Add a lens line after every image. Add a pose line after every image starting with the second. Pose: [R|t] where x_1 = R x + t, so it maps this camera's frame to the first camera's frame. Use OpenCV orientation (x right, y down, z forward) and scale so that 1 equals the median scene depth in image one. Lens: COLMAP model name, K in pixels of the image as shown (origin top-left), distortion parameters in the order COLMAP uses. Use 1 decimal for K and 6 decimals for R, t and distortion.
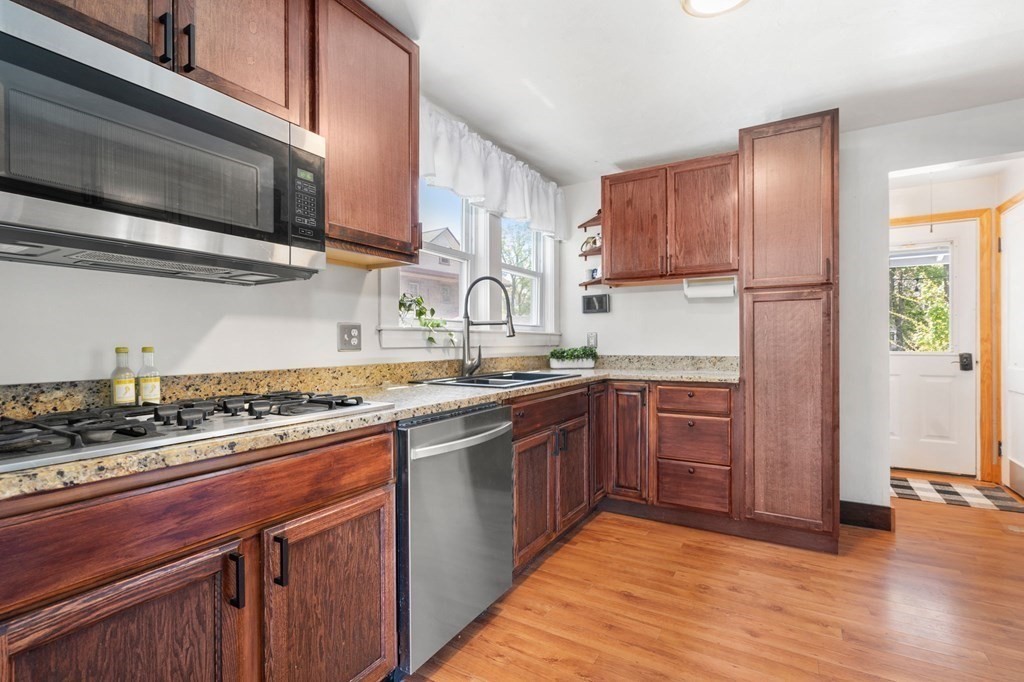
lens RADIAL K [[478.0, 0, 513.2], [0, 478.0, 344.5], [0, 0, 1]] dist [0.001323, 0.000632]
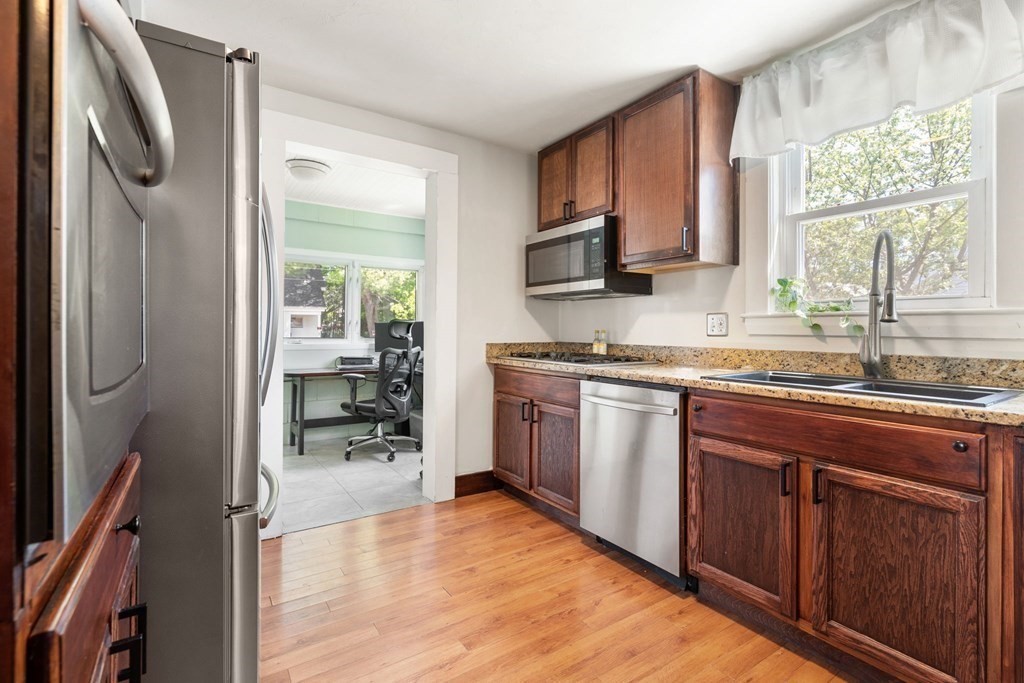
lens RADIAL K [[472.9, 0, 512.1], [0, 472.9, 327.8], [0, 0, 1]] dist [0.000354, 0.000122]
pose [[-0.436779, -0.000195, -0.899569, 1.041925], [-0.008954, 0.999951, 0.004131, -0.008743], [0.899524, 0.009859, -0.436759, 1.132680]]
